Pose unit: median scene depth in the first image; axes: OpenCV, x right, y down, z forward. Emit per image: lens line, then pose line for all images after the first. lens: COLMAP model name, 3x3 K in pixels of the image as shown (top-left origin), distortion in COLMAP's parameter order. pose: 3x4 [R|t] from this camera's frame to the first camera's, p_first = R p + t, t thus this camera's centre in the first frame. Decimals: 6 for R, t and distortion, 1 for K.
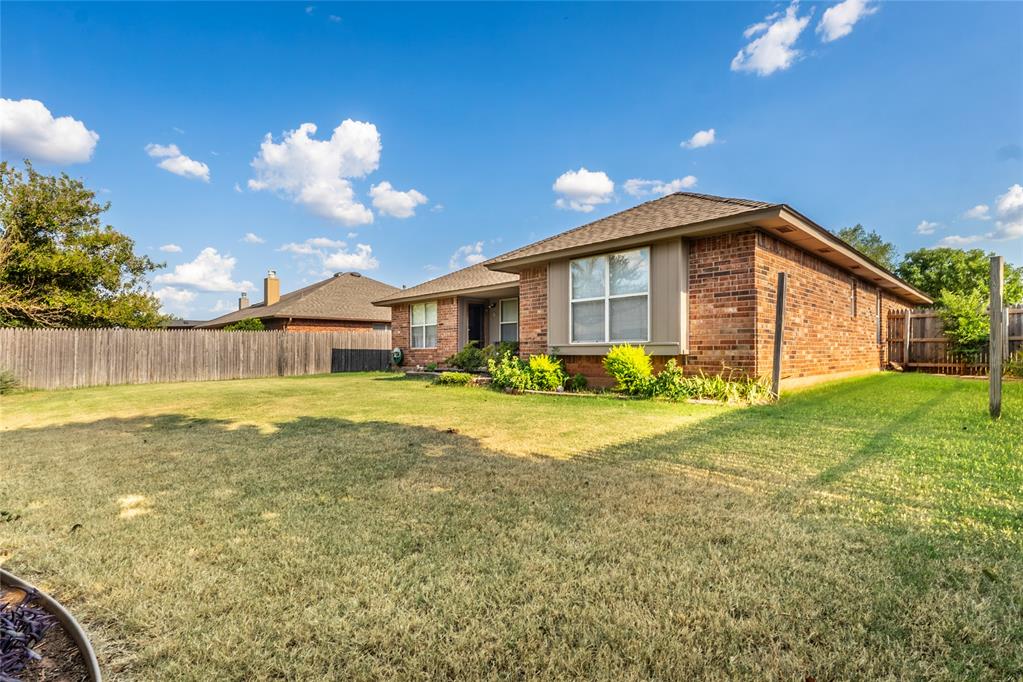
lens RADIAL K [[484.3, 0, 506.0], [0, 484.3, 350.3], [0, 0, 1]] dist [-0.004716, -0.000922]
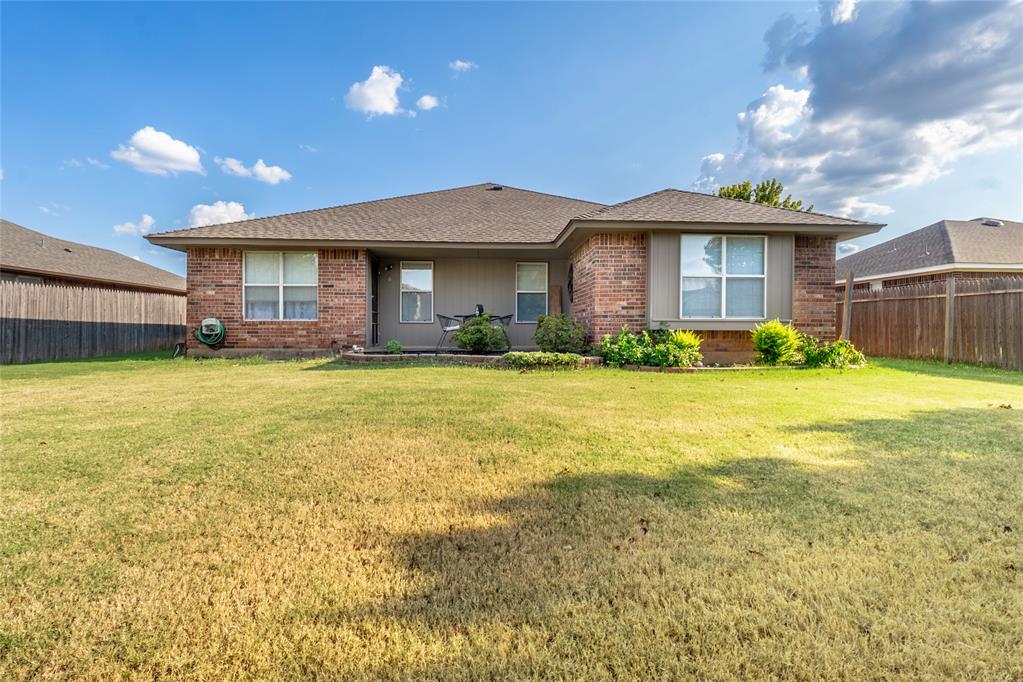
lens RADIAL K [[455.0, 0, 514.3], [0, 455.0, 332.9], [0, 0, 1]] dist [0.001094, 0.001155]
pose [[0.650057, 0.007658, 0.759847, -0.723621], [-0.009125, 0.999956, -0.002271, 0.018870], [-0.759830, -0.005458, 0.650098, 0.599917]]
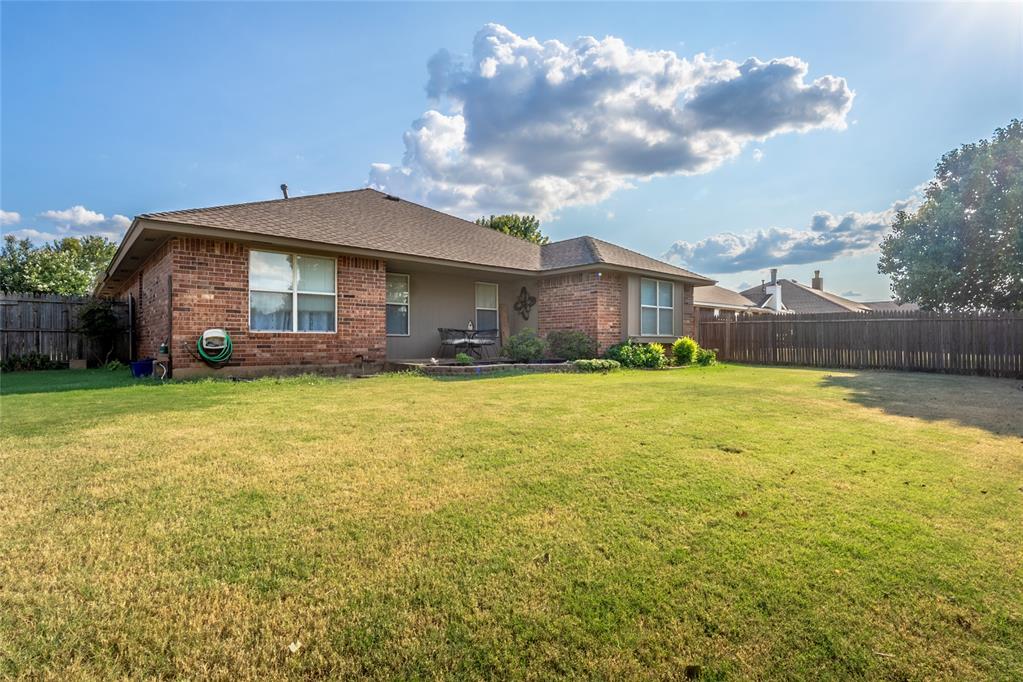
lens RADIAL K [[484.3, 0, 514.4], [0, 484.3, 345.0], [0, 0, 1]] dist [-0.004716, -0.000922]
pose [[0.049731, 0.004633, 0.998752, -1.214508], [-0.001318, 0.999989, -0.004573, 0.021392], [-0.998762, -0.001089, 0.049737, 1.194347]]
